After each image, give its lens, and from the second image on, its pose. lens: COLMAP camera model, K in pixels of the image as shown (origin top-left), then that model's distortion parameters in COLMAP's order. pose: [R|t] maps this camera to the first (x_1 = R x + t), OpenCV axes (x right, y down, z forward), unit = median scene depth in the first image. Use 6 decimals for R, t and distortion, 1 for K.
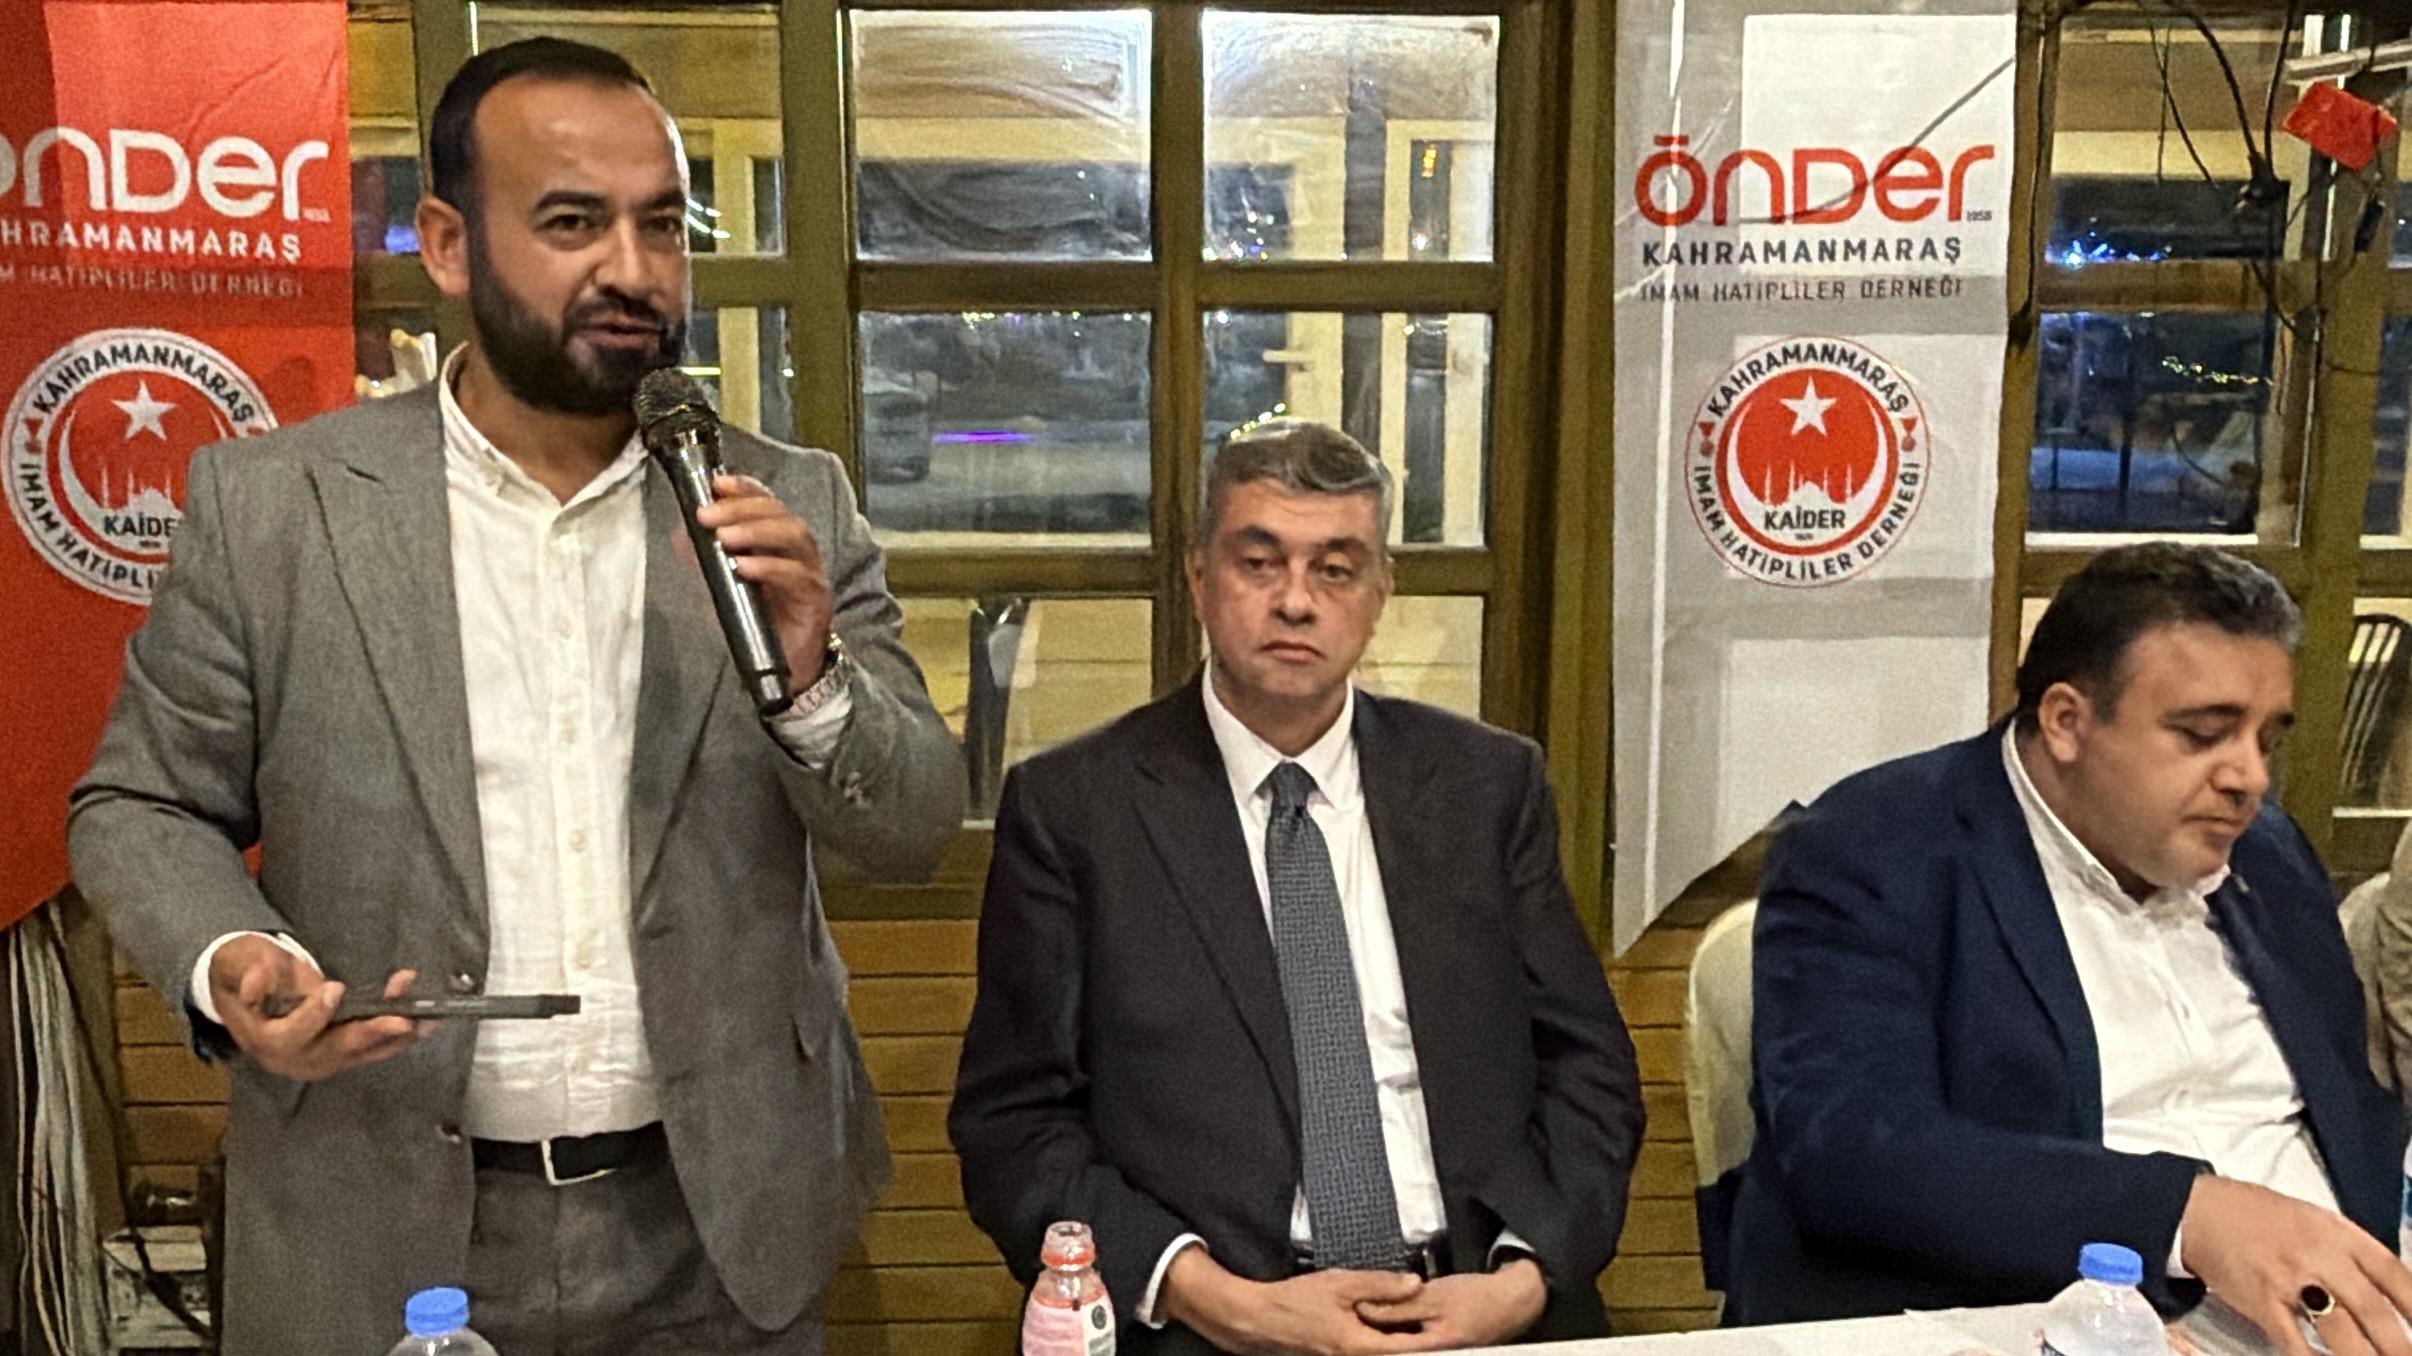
lens RADIAL K [[2265.6, 0, 1202.3], [0, 2265.6, 699.1], [0, 0, 1]] dist [0.021228, 0.000000]
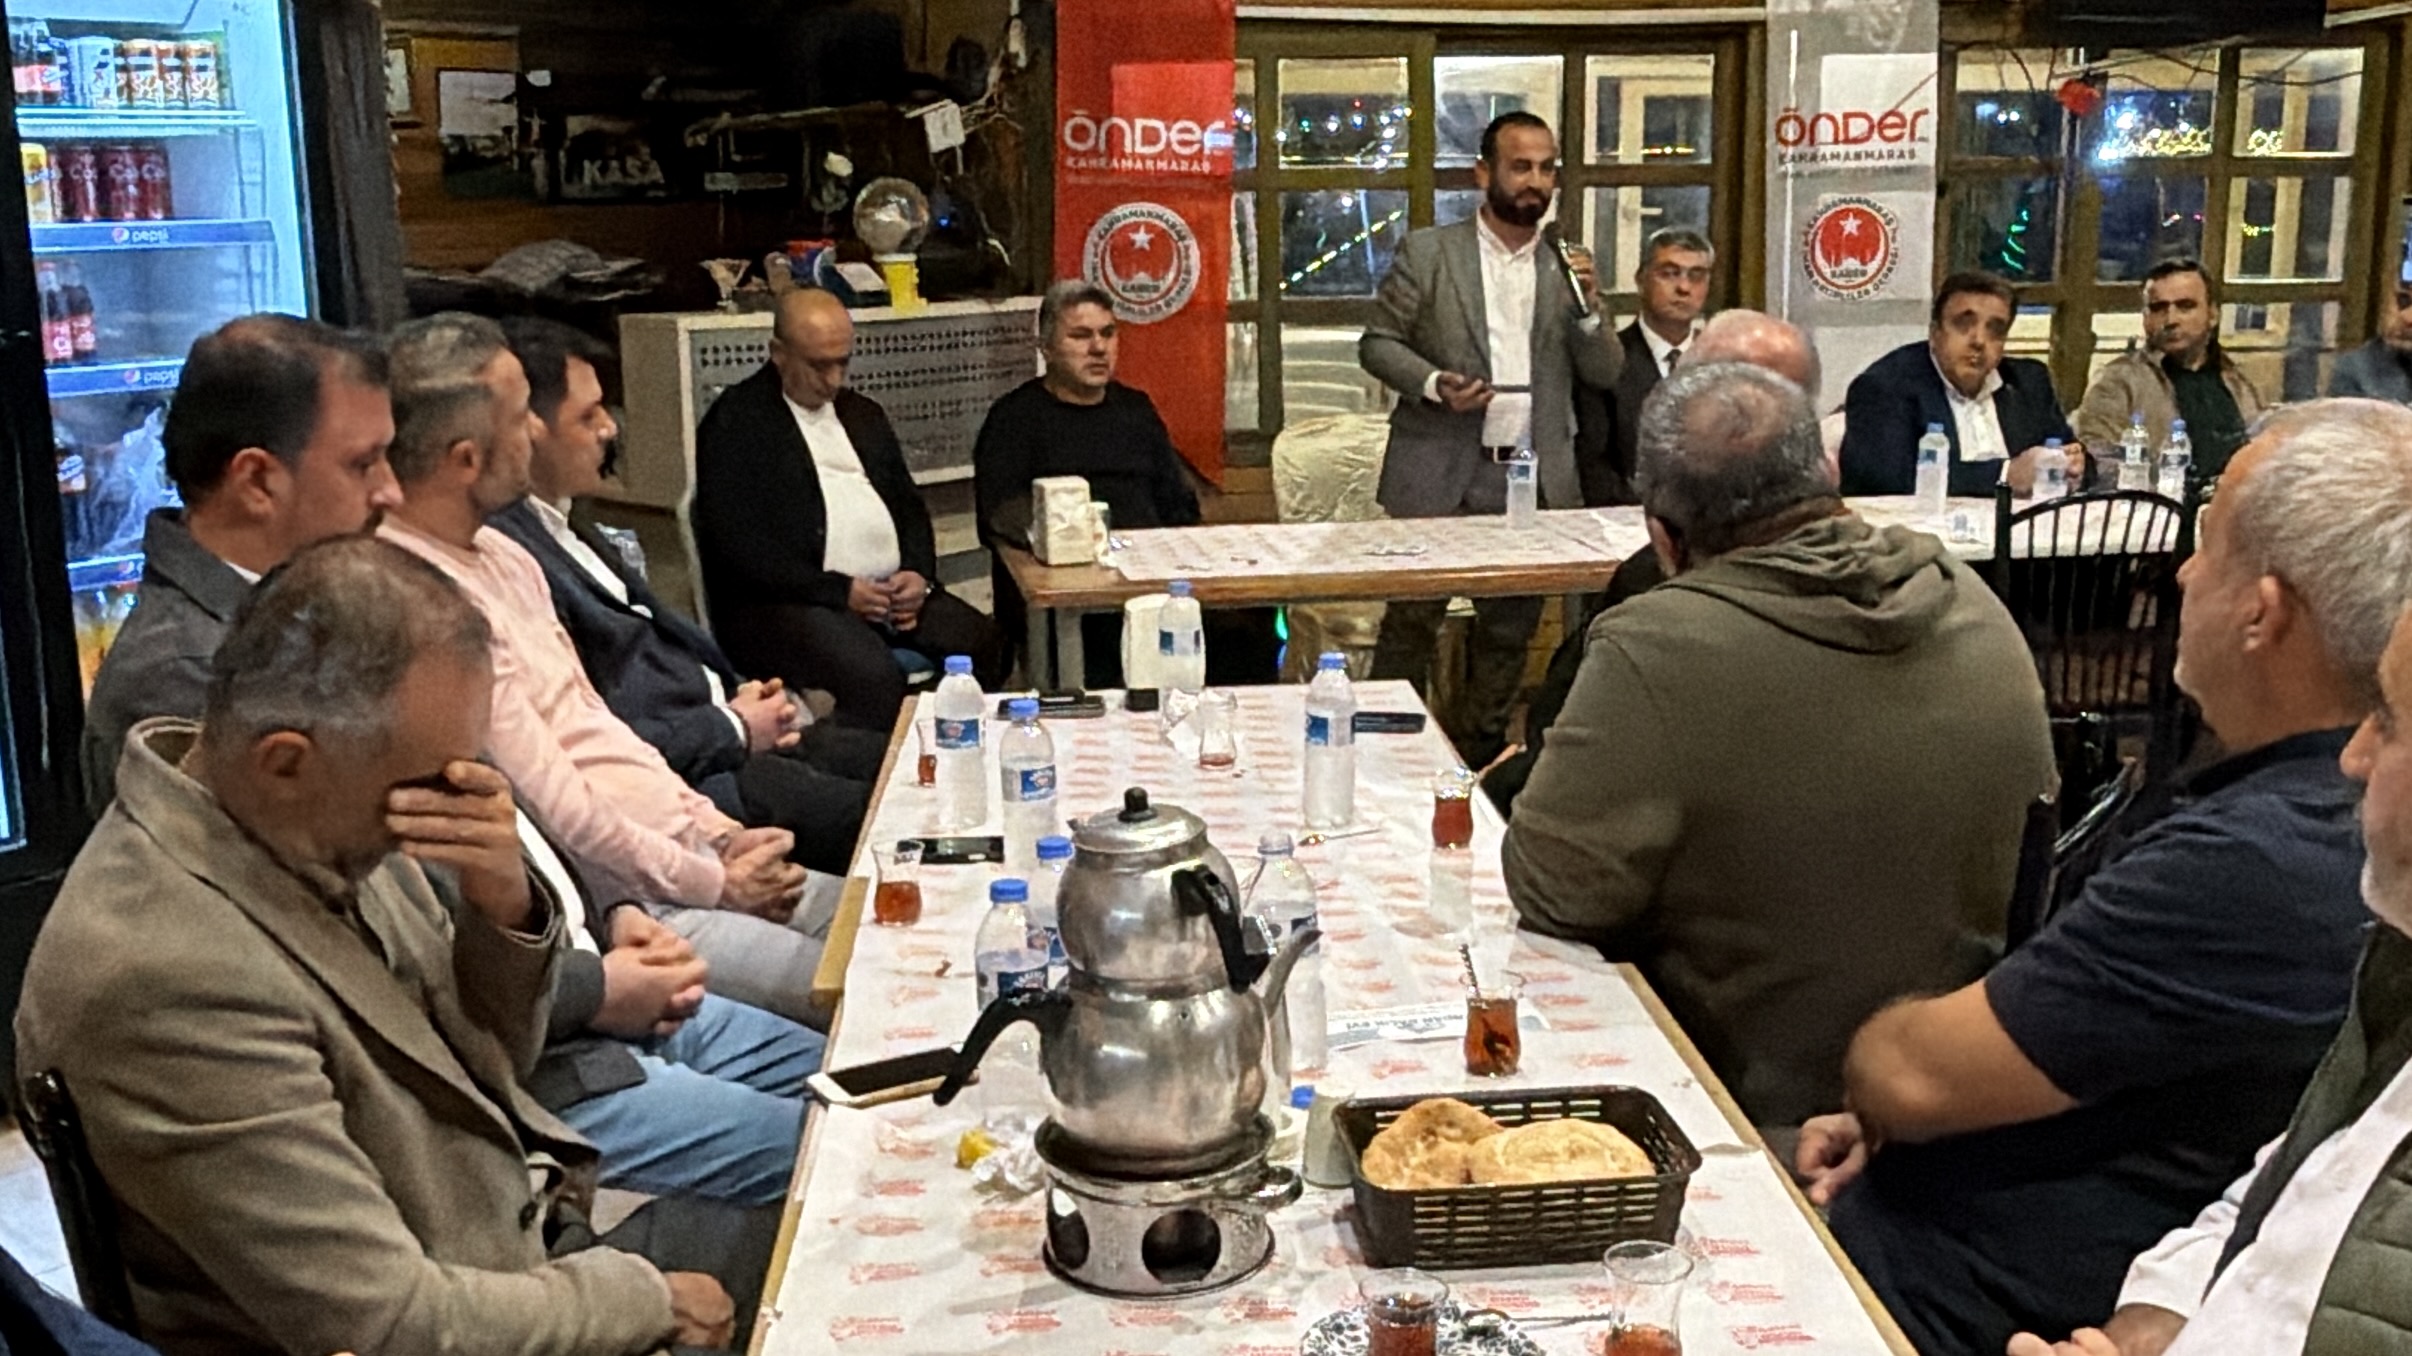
lens RADIAL K [[2471.2, 0, 1230.1], [0, 2471.2, 689.7], [0, 0, 1]] dist [0.043063, 0.000000]
pose [[0.999325, -0.021523, 0.029776, -0.460965], [0.020459, 0.999157, 0.035603, 0.248360], [-0.030517, -0.034970, 0.998922, -1.560551]]
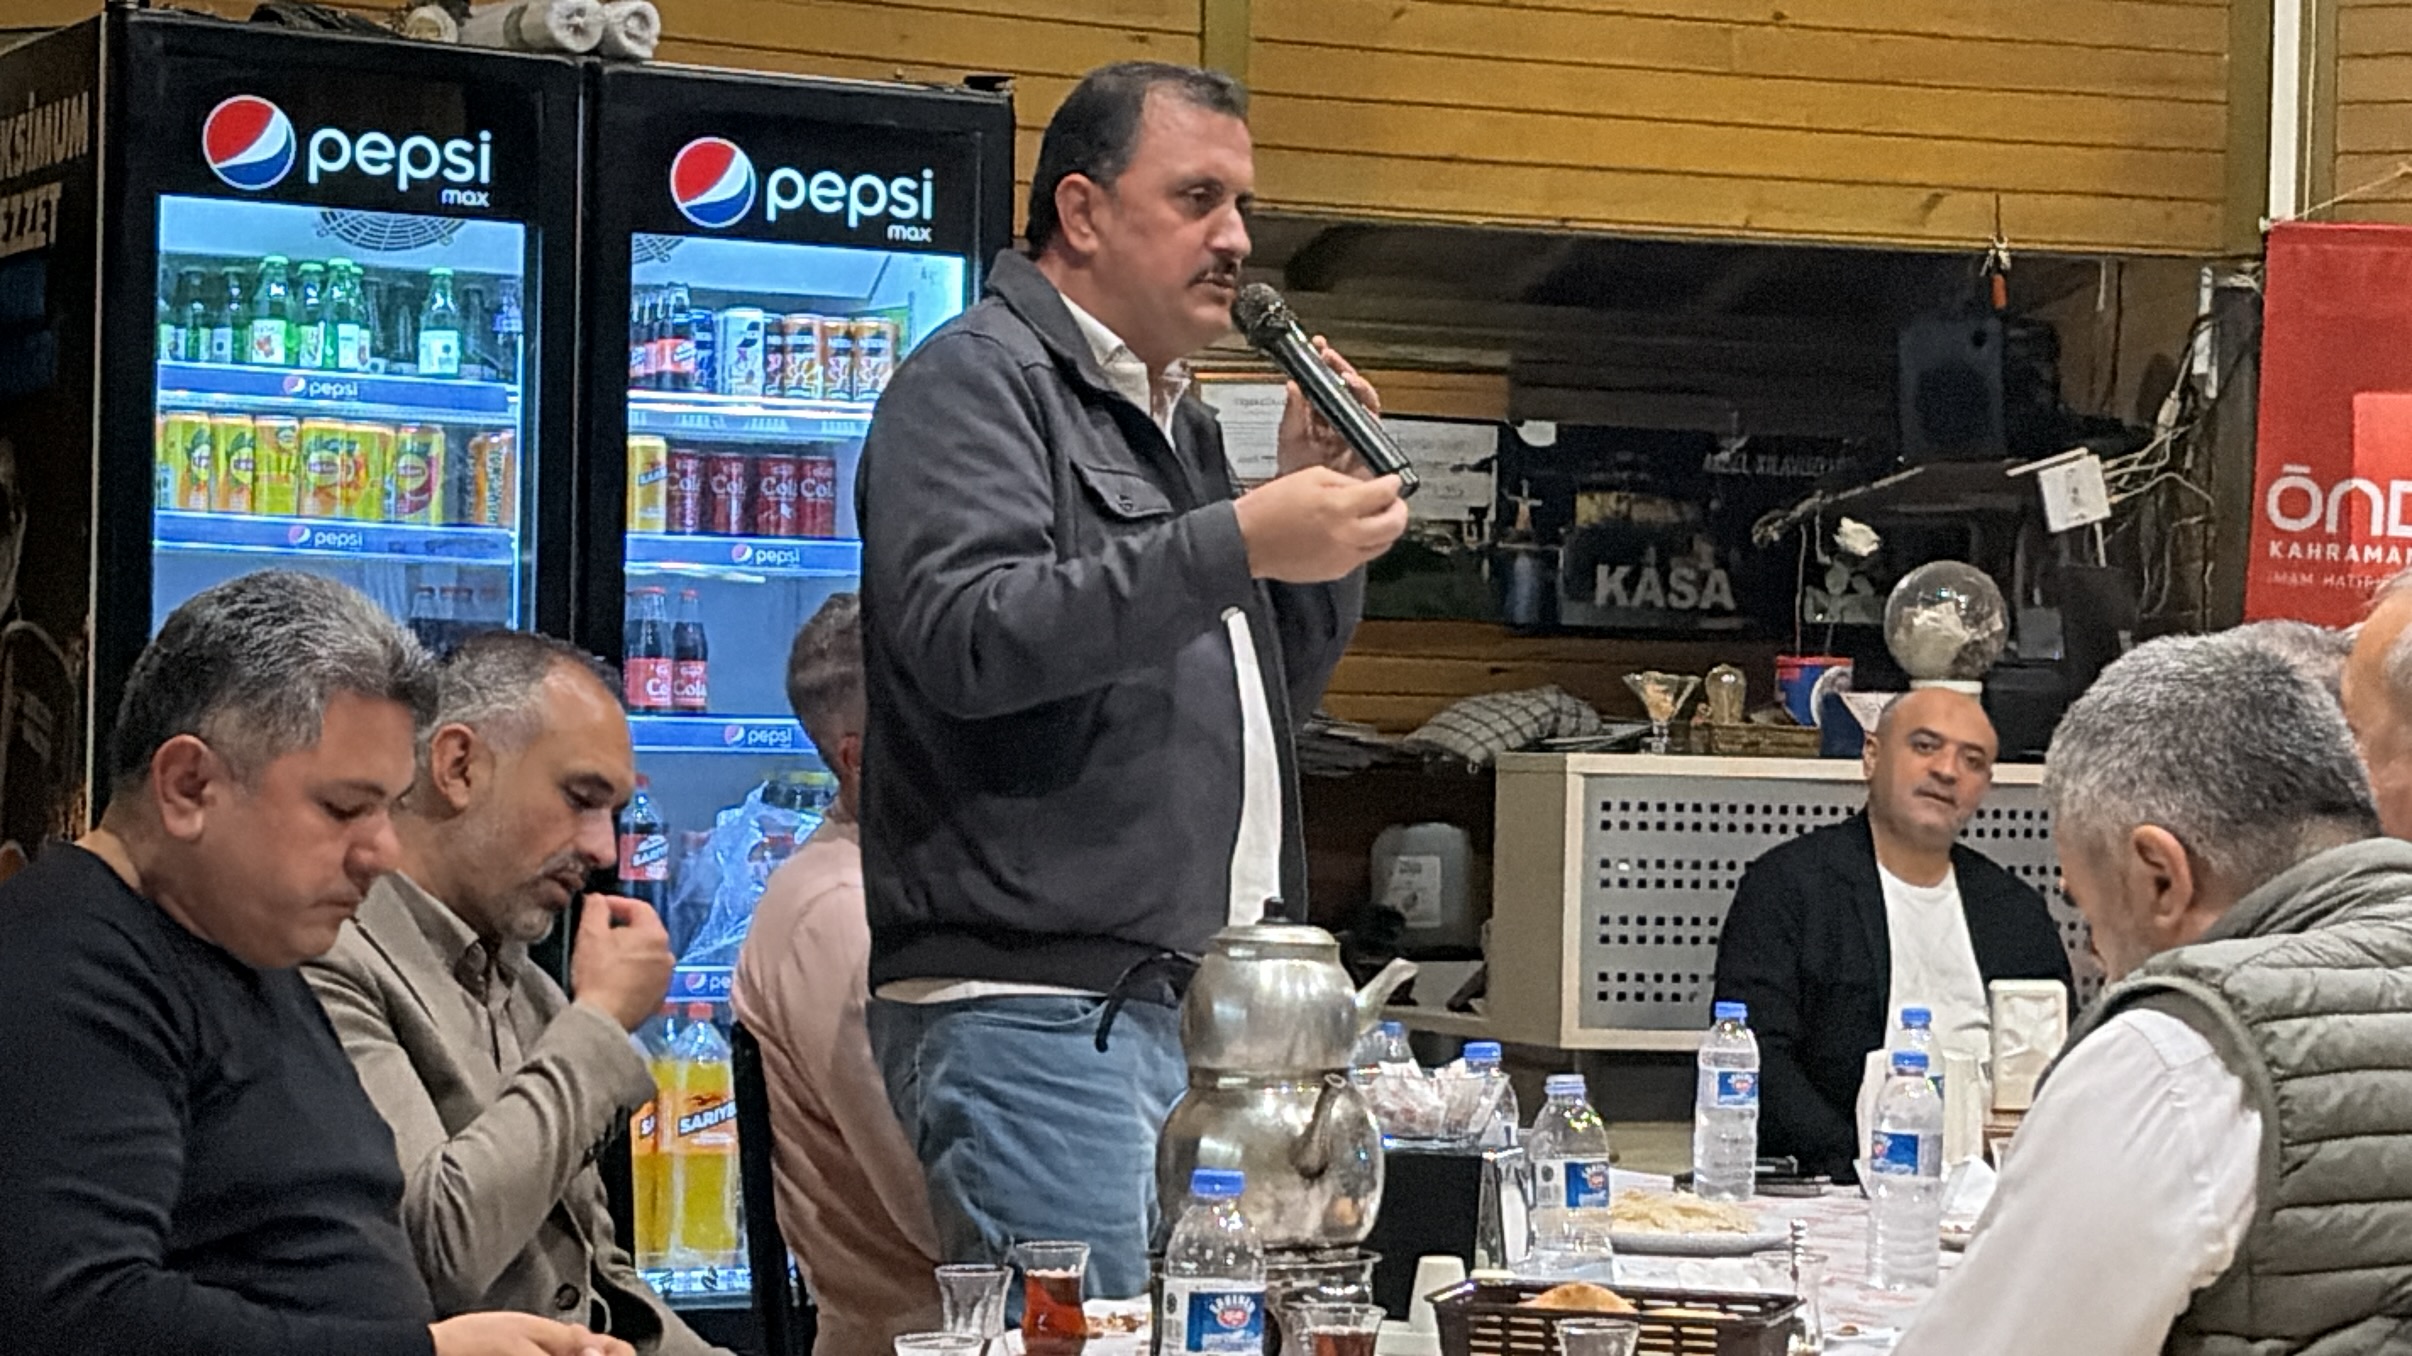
lens RADIAL K [[5409.2, 0, 1197.4], [0, 5409.2, 678.8], [0, 0, 1]] dist [0.221253, 0.000000]
pose [[0.932177, 0.013519, -0.361749, 0.056306], [-0.079990, 0.982293, -0.169415, 0.493125], [0.353054, 0.186862, 0.916753, -2.292545]]
